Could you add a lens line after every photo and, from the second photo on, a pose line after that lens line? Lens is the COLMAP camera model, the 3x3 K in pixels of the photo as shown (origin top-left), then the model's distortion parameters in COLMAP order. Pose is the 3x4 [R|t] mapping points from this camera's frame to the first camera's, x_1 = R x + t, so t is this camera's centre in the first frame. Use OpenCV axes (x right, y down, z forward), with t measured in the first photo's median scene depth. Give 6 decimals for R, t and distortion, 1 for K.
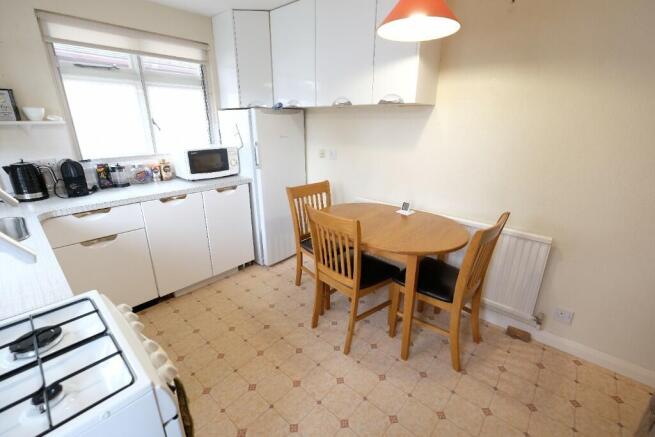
lens RADIAL K [[286.2, 0, 328.3], [0, 286.2, 214.6], [0, 0, 1]] dist [-0.000400, -0.000282]
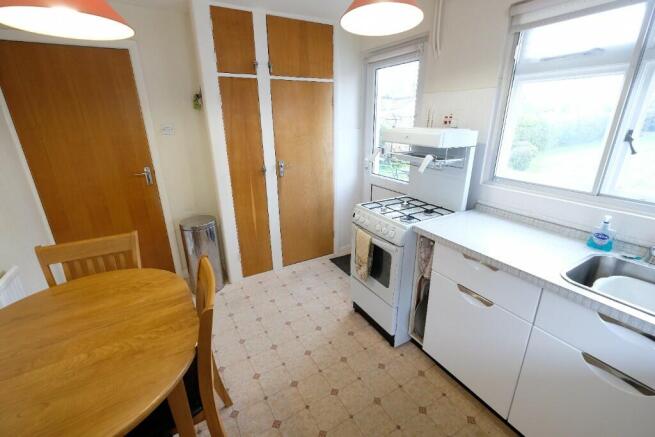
lens RADIAL K [[286.2, 0, 328.3], [0, 286.2, 214.6], [0, 0, 1]] dist [-0.000400, -0.000282]
pose [[-0.949739, -0.094221, 0.298527, -0.360537], [0.106544, 0.799406, 0.591269, -0.391985], [-0.294354, 0.593357, -0.749188, 1.023226]]
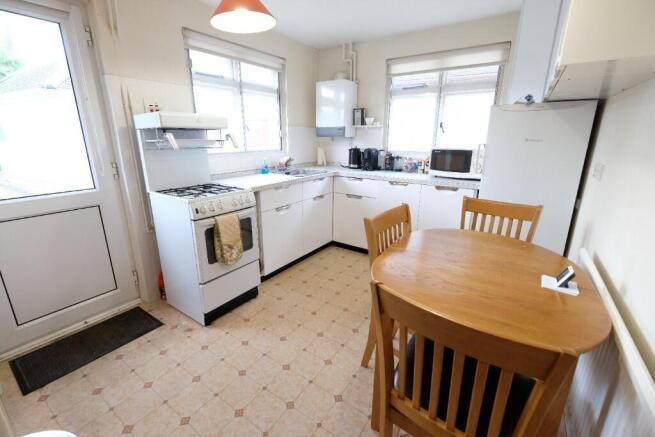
lens RADIAL K [[286.2, 0, 328.3], [0, 286.2, 214.6], [0, 0, 1]] dist [-0.000400, -0.000282]
pose [[0.127250, 0.265553, -0.955662, 0.666454], [-0.311044, 0.925577, 0.215776, -0.104332], [0.941838, 0.269795, 0.200378, 0.484330]]
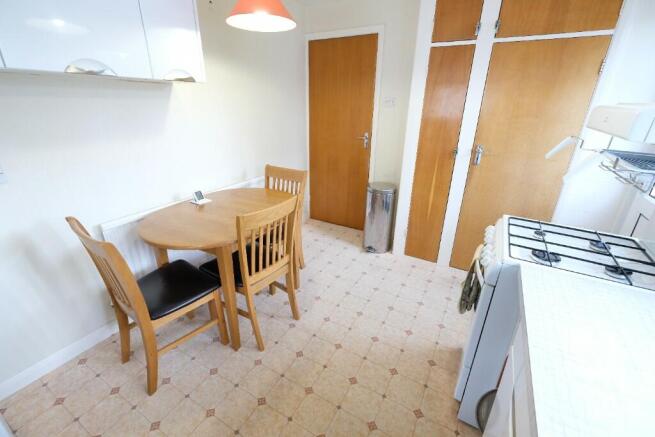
lens RADIAL K [[286.2, 0, 328.3], [0, 286.2, 214.6], [0, 0, 1]] dist [-0.000400, -0.000282]
pose [[-0.206652, -0.366857, 0.907034, -0.679878], [0.289357, 0.862661, 0.414835, -0.238236], [-0.934648, 0.348183, -0.072118, 0.692050]]
